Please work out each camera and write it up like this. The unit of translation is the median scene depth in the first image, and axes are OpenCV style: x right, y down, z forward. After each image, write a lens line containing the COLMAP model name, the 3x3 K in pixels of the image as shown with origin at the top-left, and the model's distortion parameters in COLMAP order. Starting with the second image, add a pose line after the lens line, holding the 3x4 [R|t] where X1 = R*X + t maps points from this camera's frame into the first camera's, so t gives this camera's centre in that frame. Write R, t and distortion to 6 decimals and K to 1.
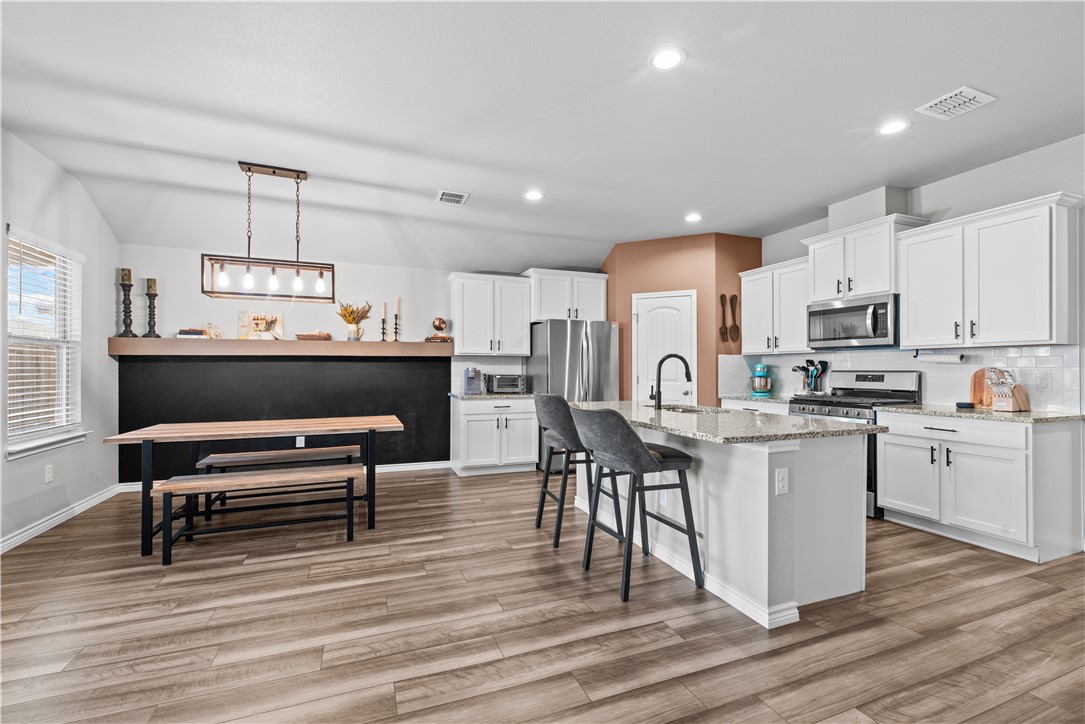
lens RADIAL K [[462.2, 0, 539.9], [0, 462.2, 367.3], [0, 0, 1]] dist [-0.000126, -0.000125]
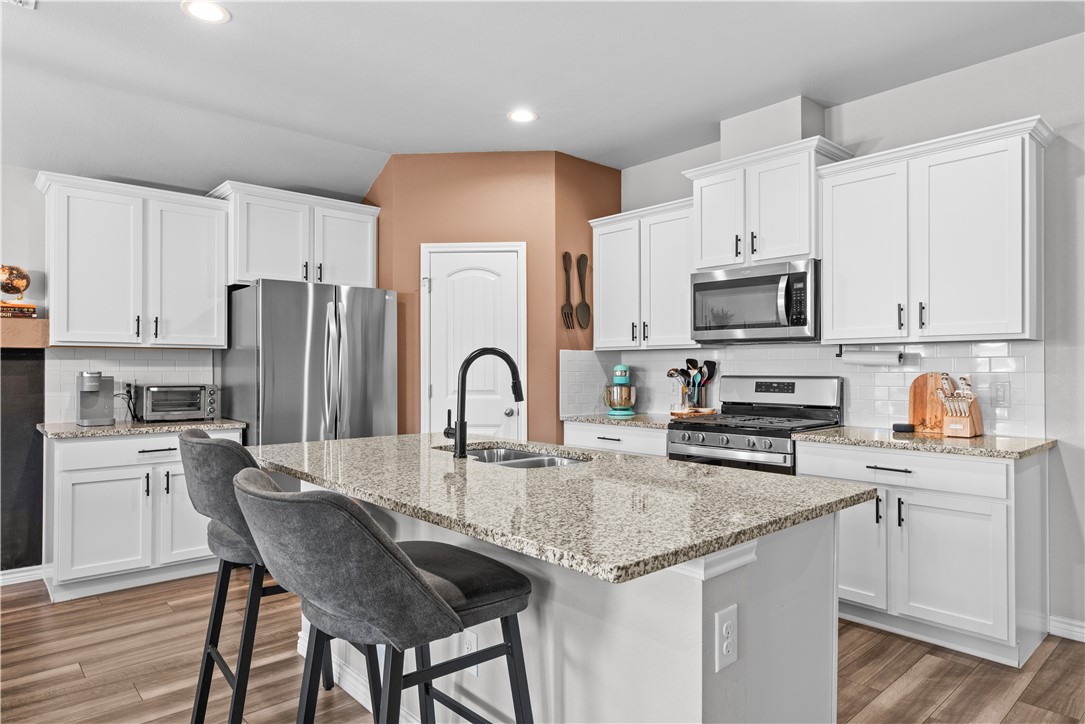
lens RADIAL K [[648.7, 0, 538.9], [0, 648.7, 364.3], [0, 0, 1]] dist [0.002015, -0.000271]
pose [[0.936435, 0.001609, 0.350837, 0.067154], [-0.000734, 0.999996, -0.002627, -0.006641], [-0.350840, 0.002203, 0.936433, 0.235986]]
